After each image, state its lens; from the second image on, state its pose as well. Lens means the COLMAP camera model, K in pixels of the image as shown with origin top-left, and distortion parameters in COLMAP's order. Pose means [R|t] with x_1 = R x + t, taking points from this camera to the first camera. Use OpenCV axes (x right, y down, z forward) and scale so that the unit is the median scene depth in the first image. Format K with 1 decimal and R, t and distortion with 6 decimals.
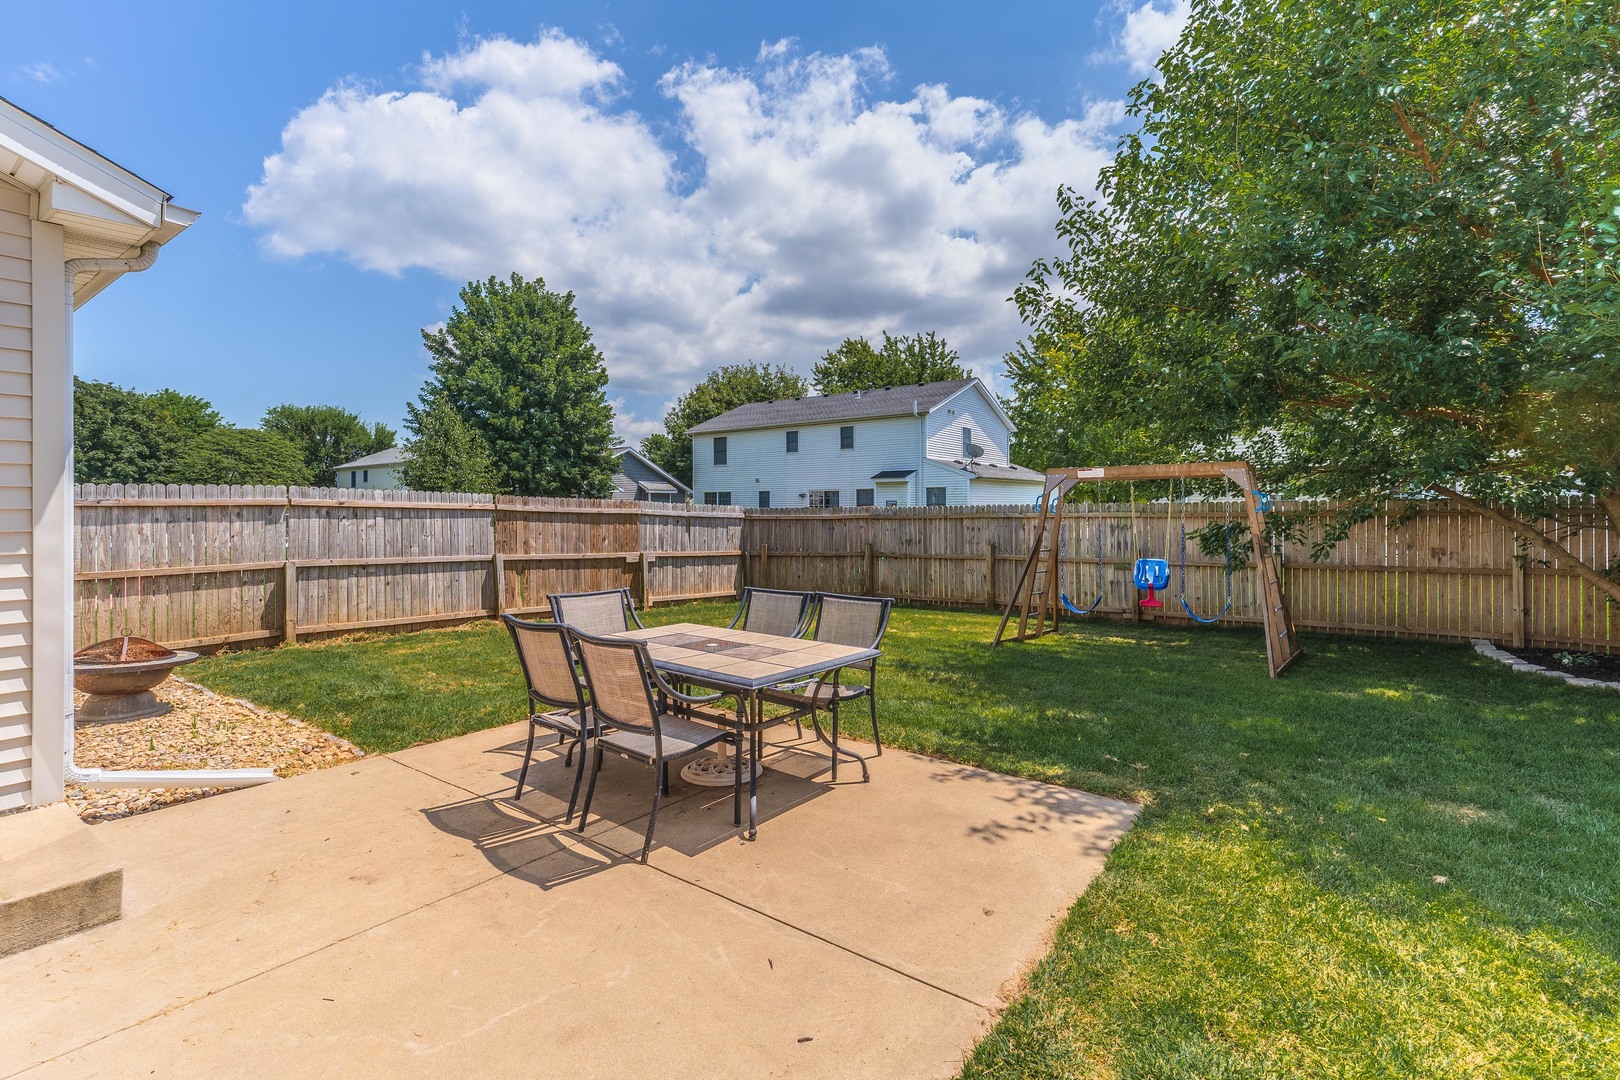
lens RADIAL K [[735.4, 0, 832.8], [0, 735.4, 501.8], [0, 0, 1]] dist [-0.002050, 0.000293]
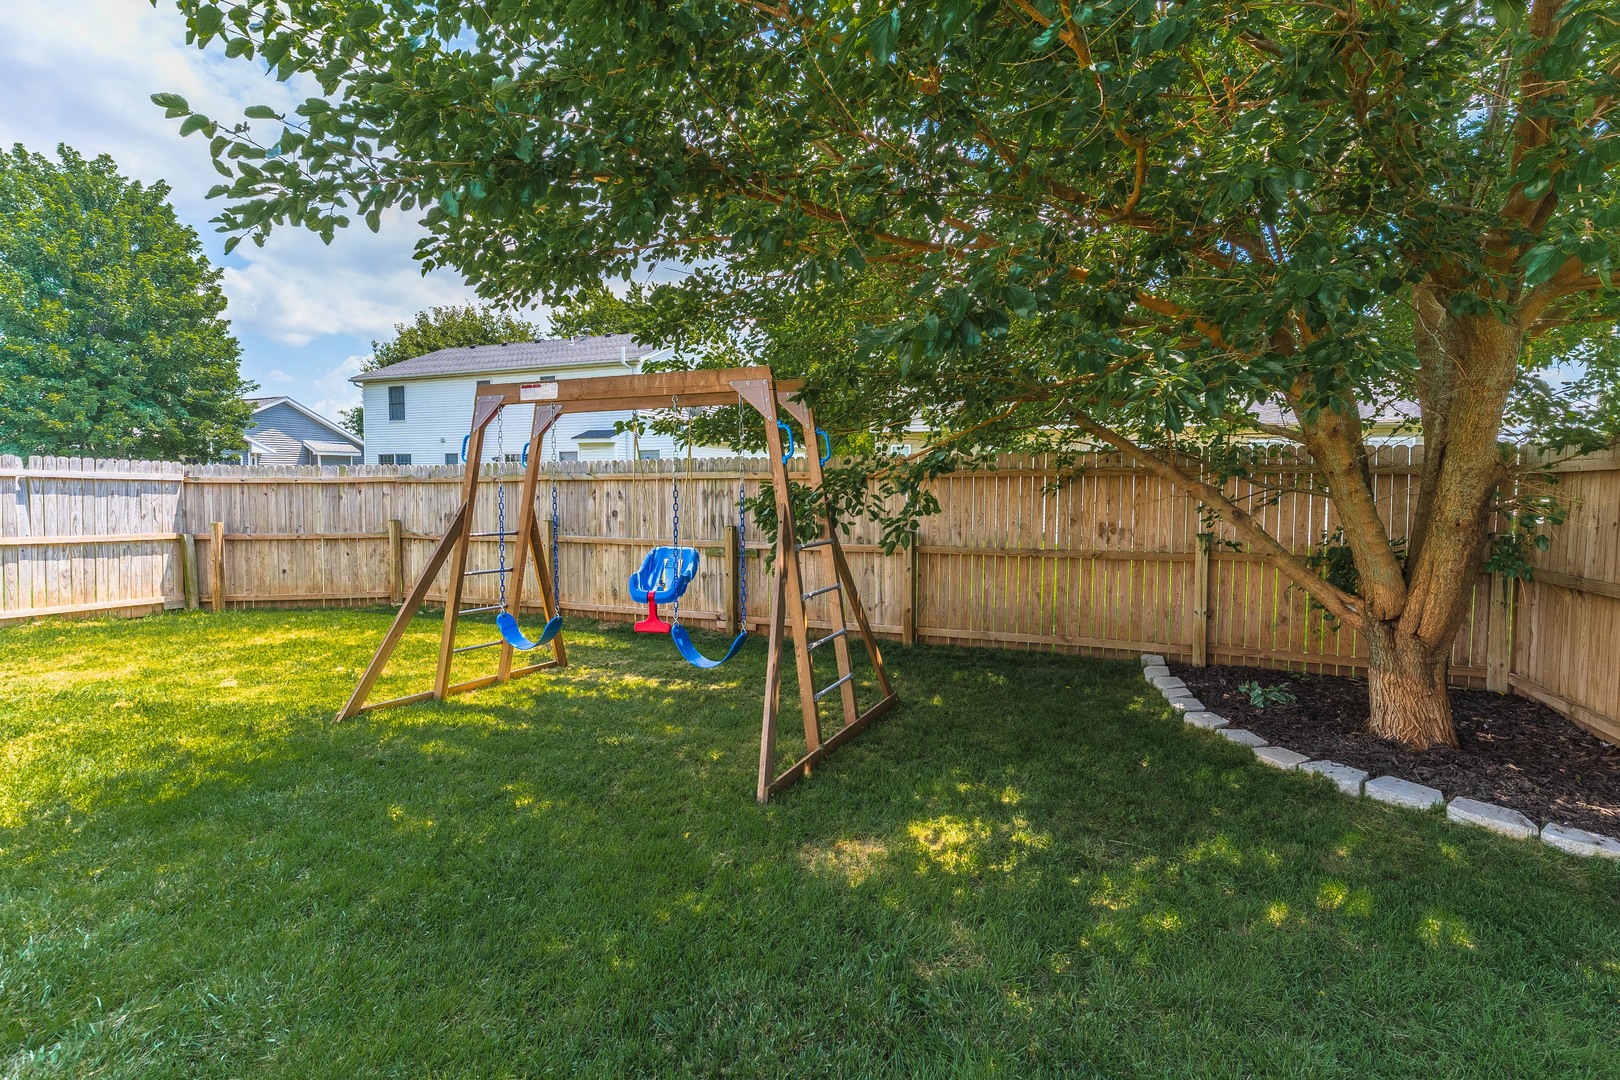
lens RADIAL K [[716.1, 0, 828.8], [0, 716.1, 509.9], [0, 0, 1]] dist [-0.003560, -0.000443]
pose [[0.968874, -0.005535, 0.247491, 0.265172], [-0.007136, 0.998710, 0.050270, 0.012245], [-0.247450, -0.050472, 0.967585, 0.271977]]
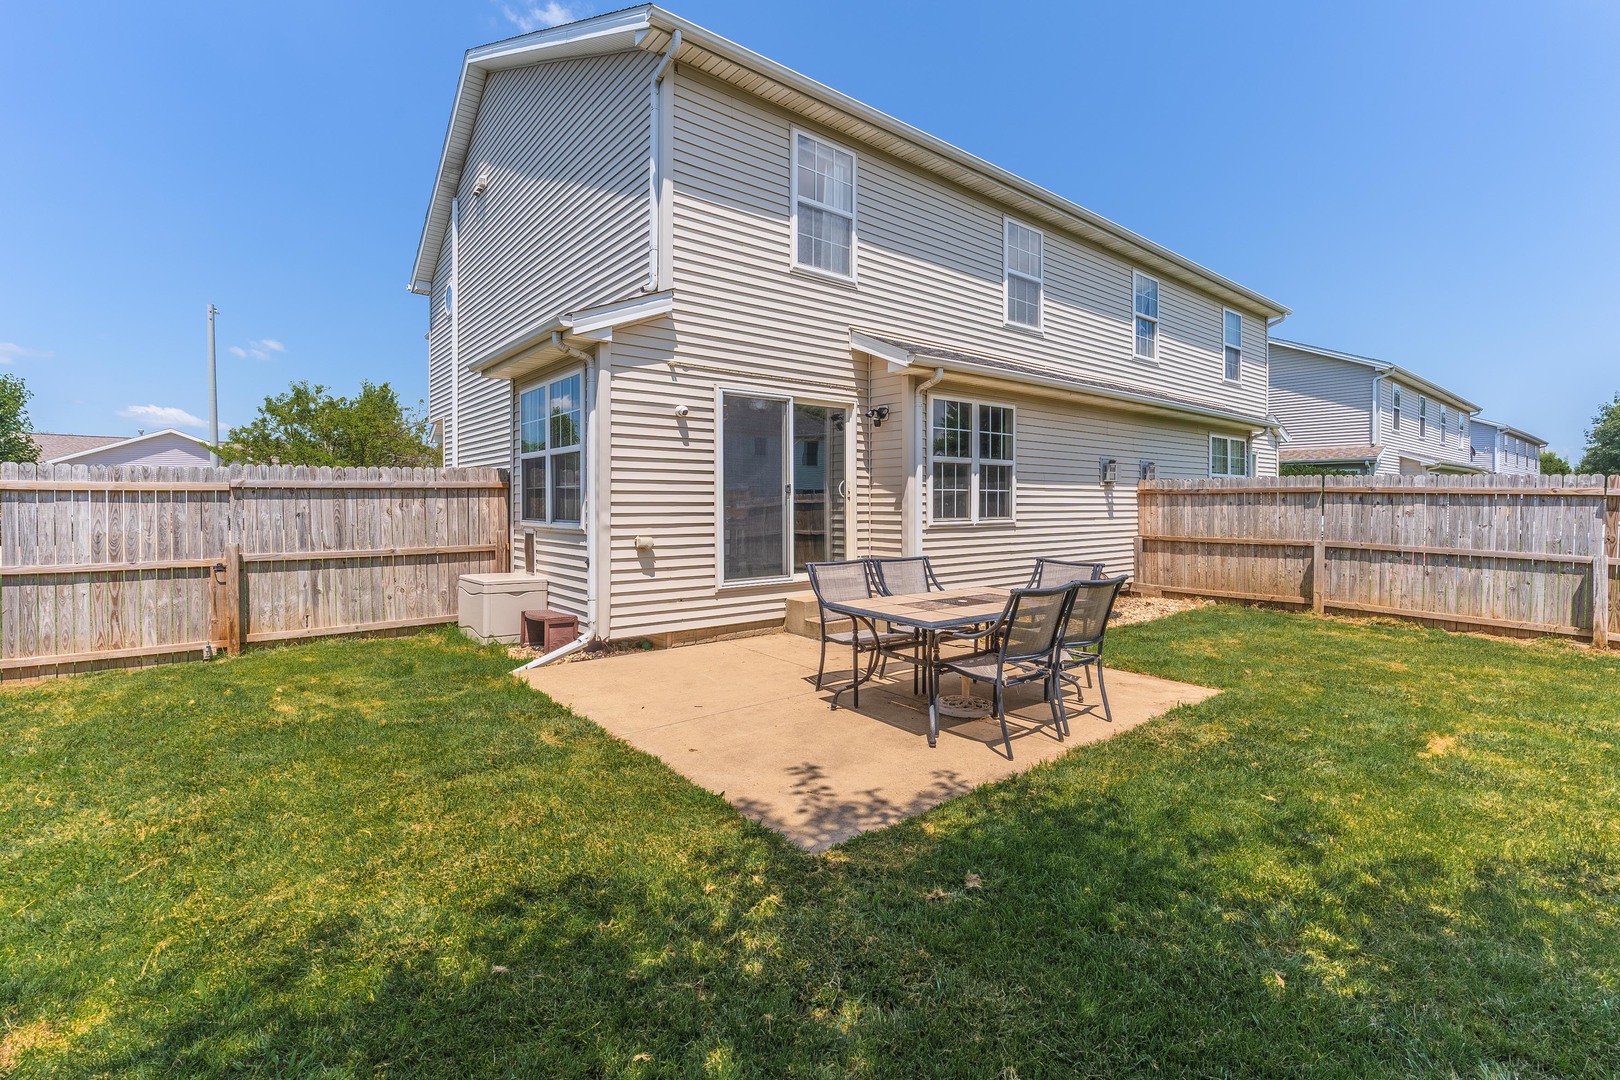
lens RADIAL K [[716.1, 0, 828.8], [0, 716.1, 509.9], [0, 0, 1]] dist [-0.003560, -0.000443]
pose [[-0.260530, 0.012960, -0.965379, 0.921440], [0.009409, 0.999897, 0.010884, 0.023668], [0.965420, -0.006247, -0.260625, 0.963249]]
